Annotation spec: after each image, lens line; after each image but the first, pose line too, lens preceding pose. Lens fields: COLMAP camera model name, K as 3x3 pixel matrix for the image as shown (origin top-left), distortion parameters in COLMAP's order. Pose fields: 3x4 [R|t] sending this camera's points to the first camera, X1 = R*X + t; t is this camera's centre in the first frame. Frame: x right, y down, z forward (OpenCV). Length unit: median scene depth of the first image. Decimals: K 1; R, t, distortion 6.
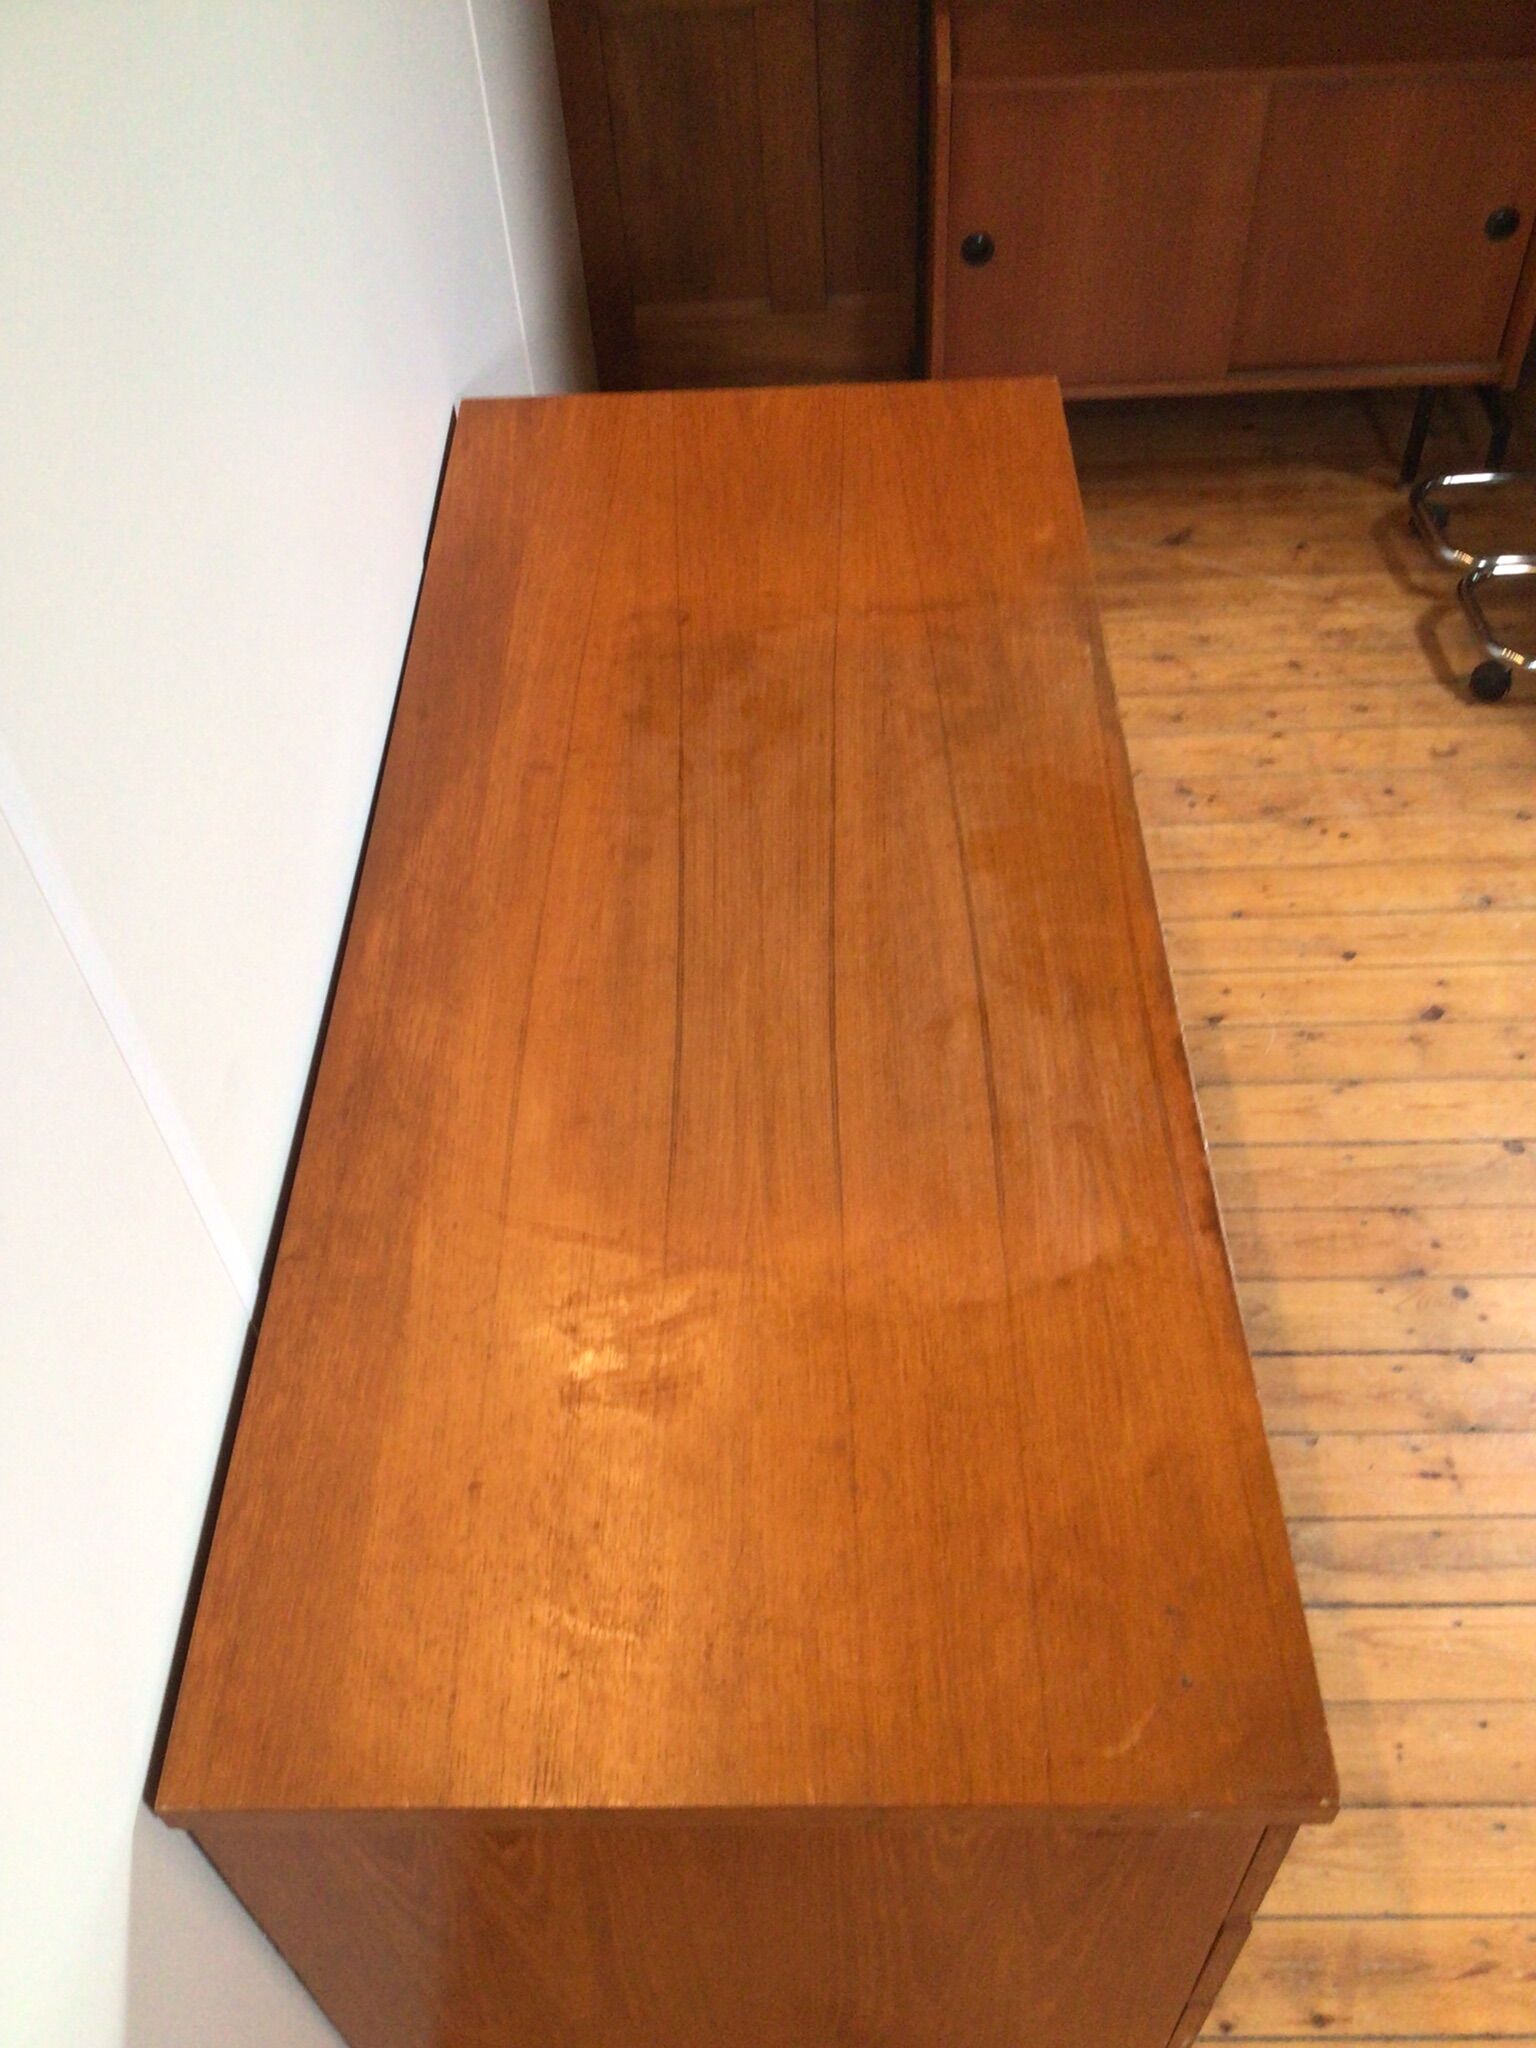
lens RADIAL K [[1870.4, 0, 768.0], [0, 1870.4, 1024.0], [0, 0, 1]] dist [0.119595, -0.189674]
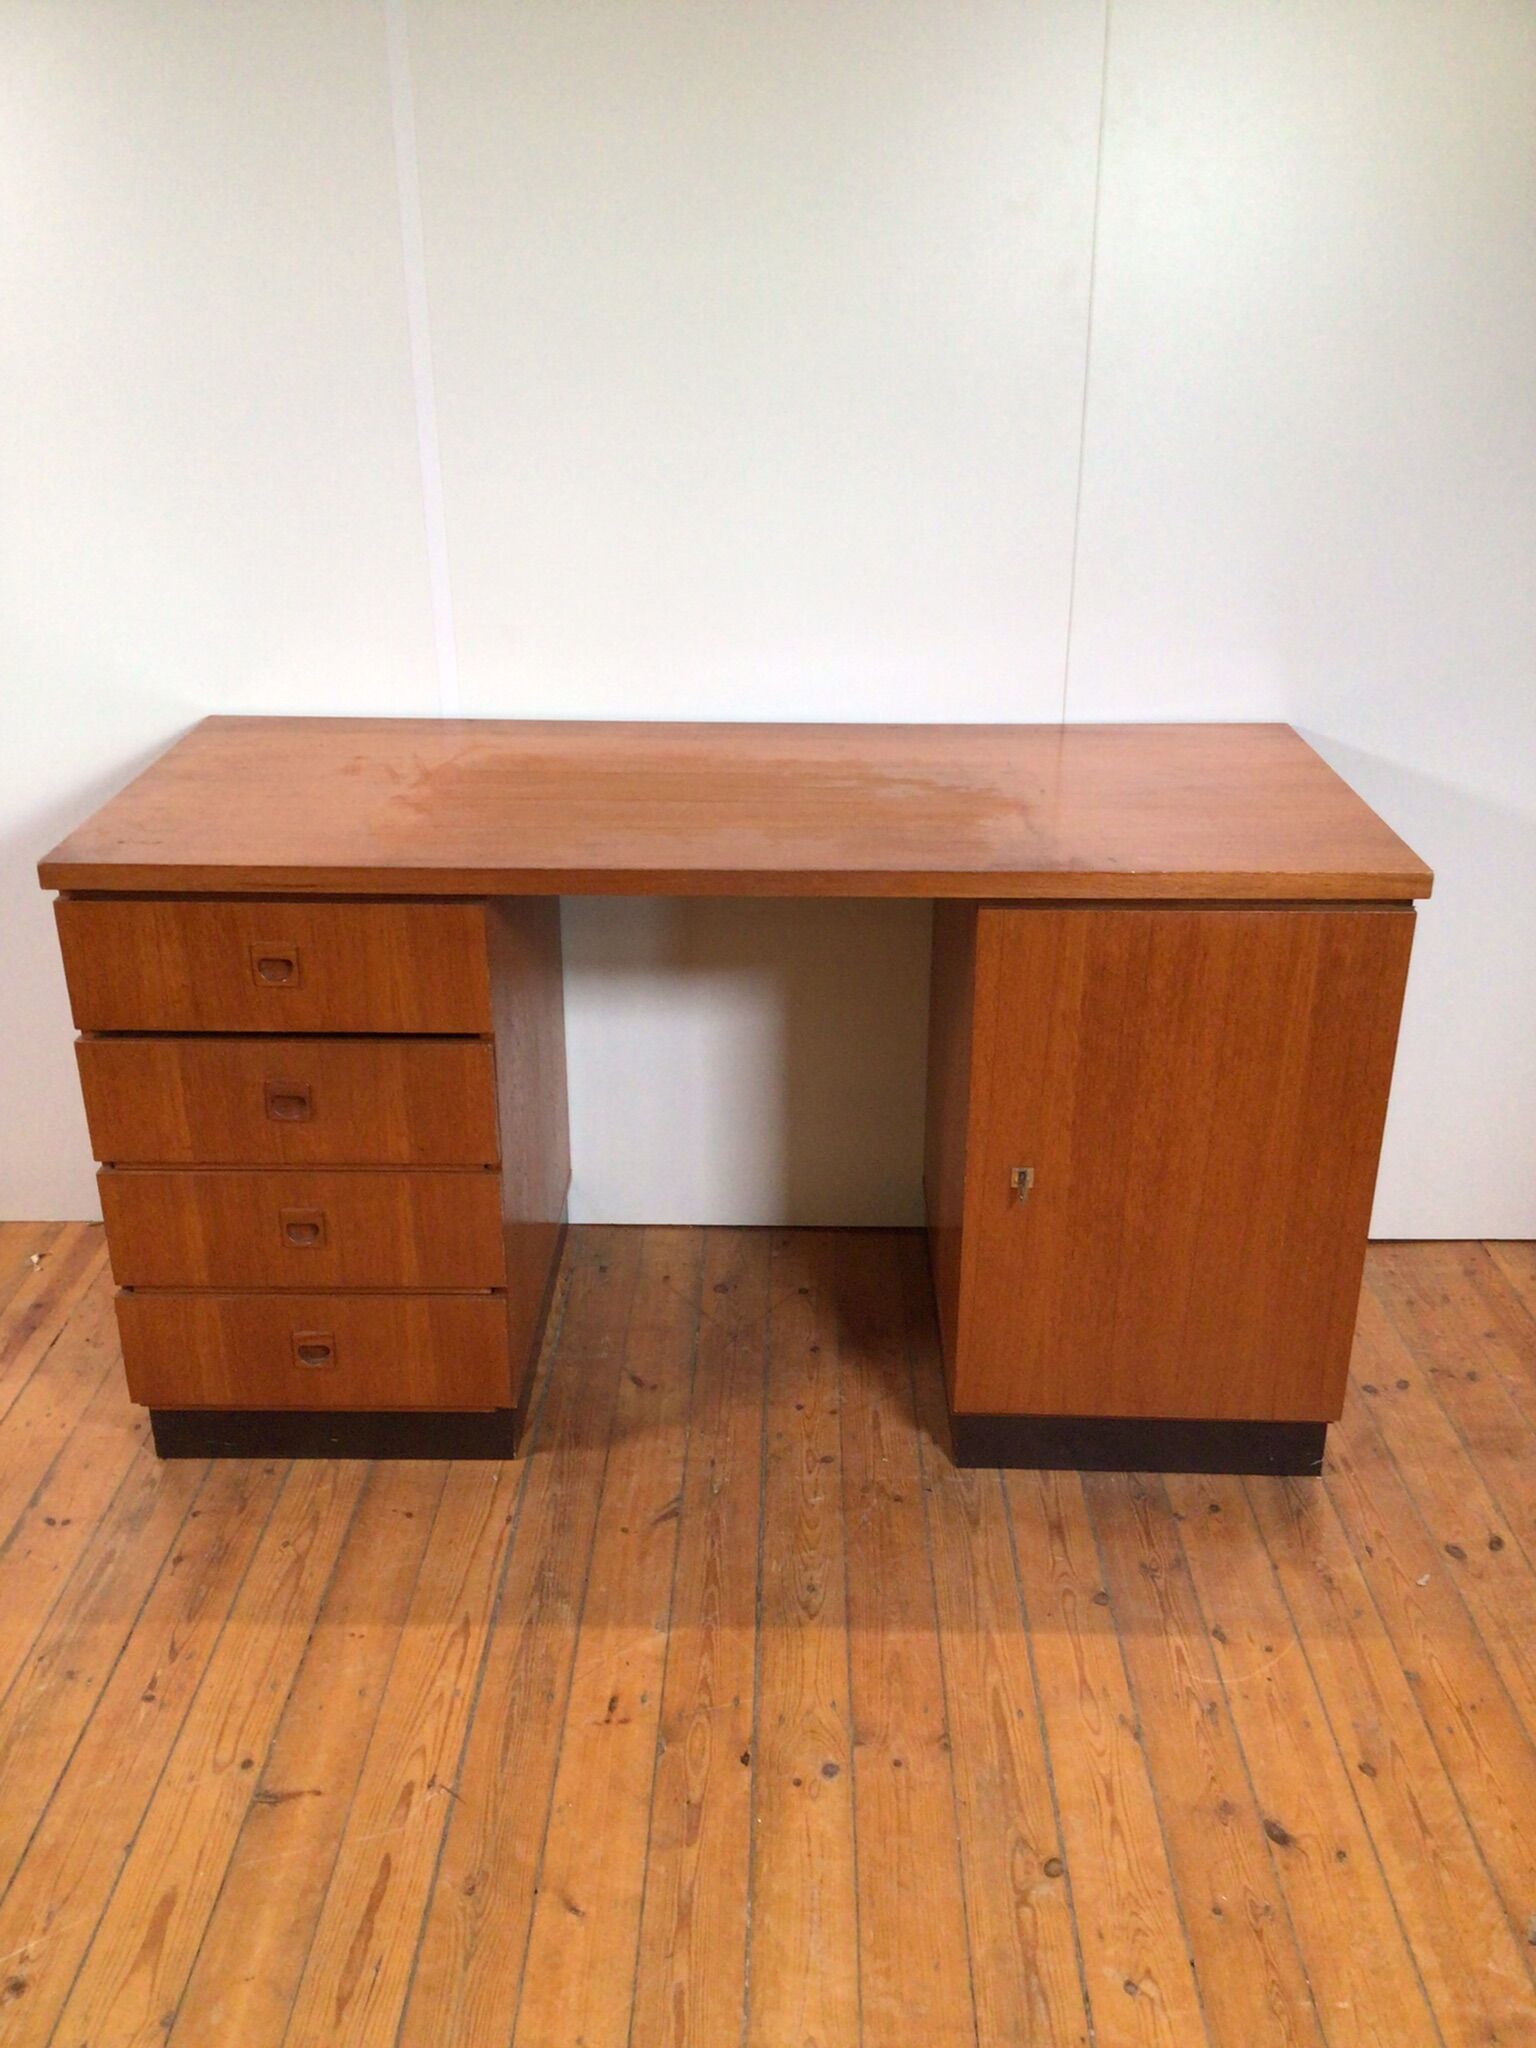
lens RADIAL K [[1823.9, 0, 768.0], [0, 1823.9, 1024.0], [0, 0, 1]] dist [0.098800, -0.186272]
pose [[-0.014331, 0.429534, -0.902937, 1.194695], [-0.738735, 0.604015, 0.299059, -0.364372], [0.673843, 0.671317, 0.308656, 0.583242]]
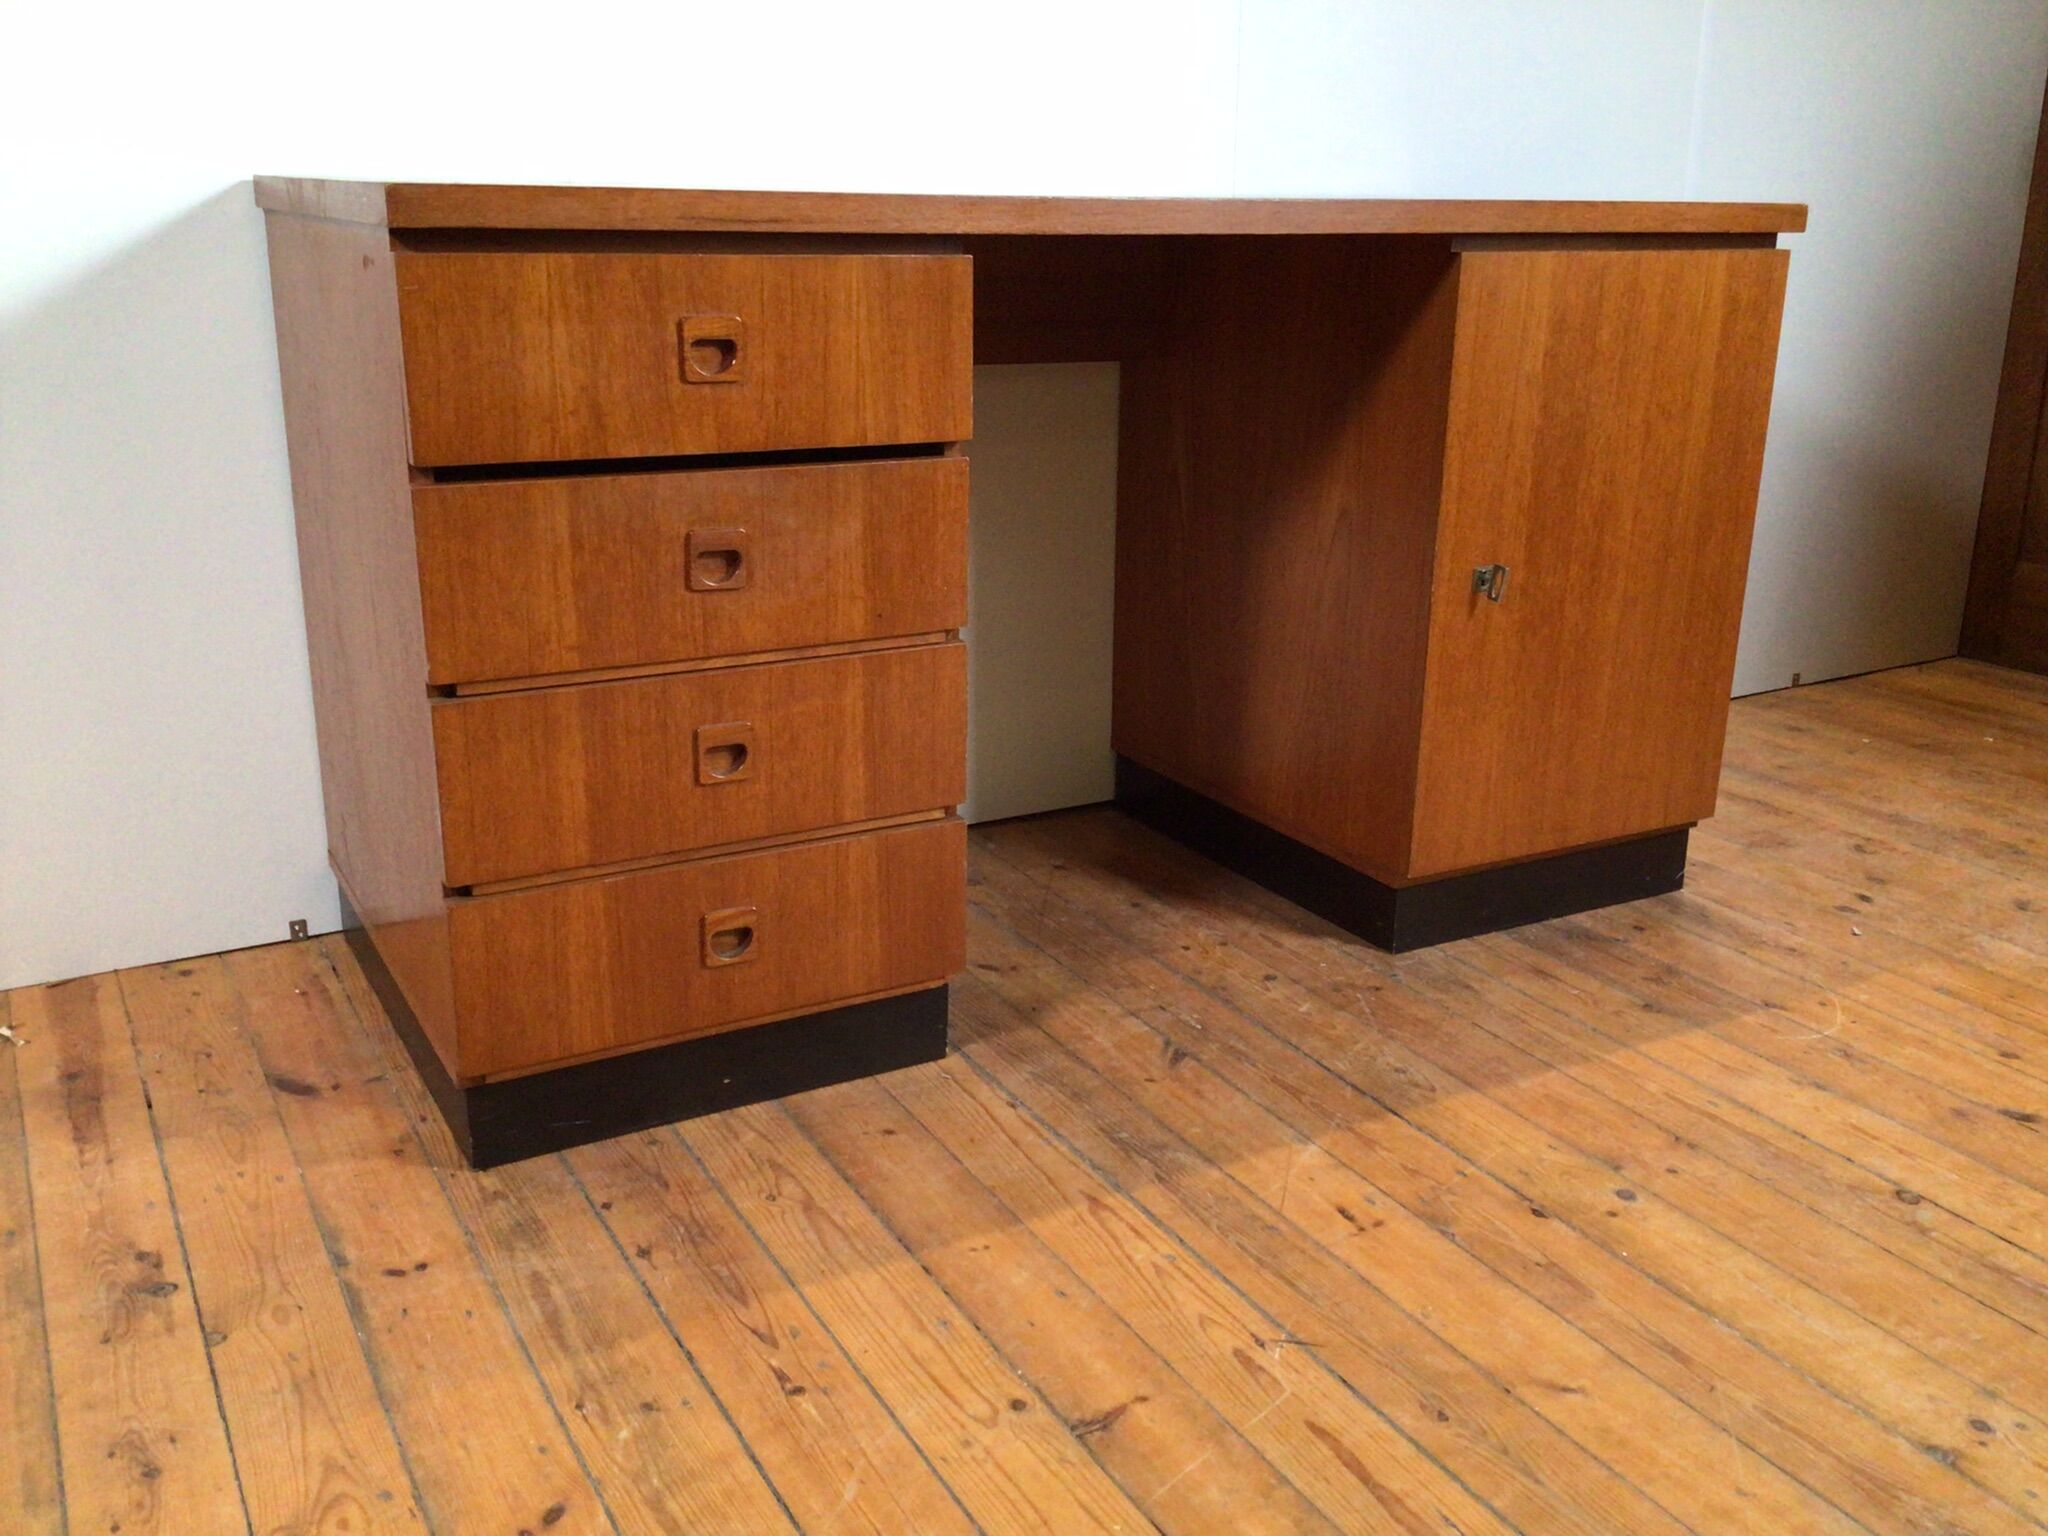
lens RADIAL K [[1807.0, 0, 1039.5], [0, 1807.0, 765.2], [0, 0, 1]] dist [0.108605, -0.173102]
pose [[0.498514, 0.294262, -0.815410, 0.946425], [-0.660949, 0.737656, -0.137879, 0.323319], [0.560920, 0.607679, 0.562224, 0.444286]]
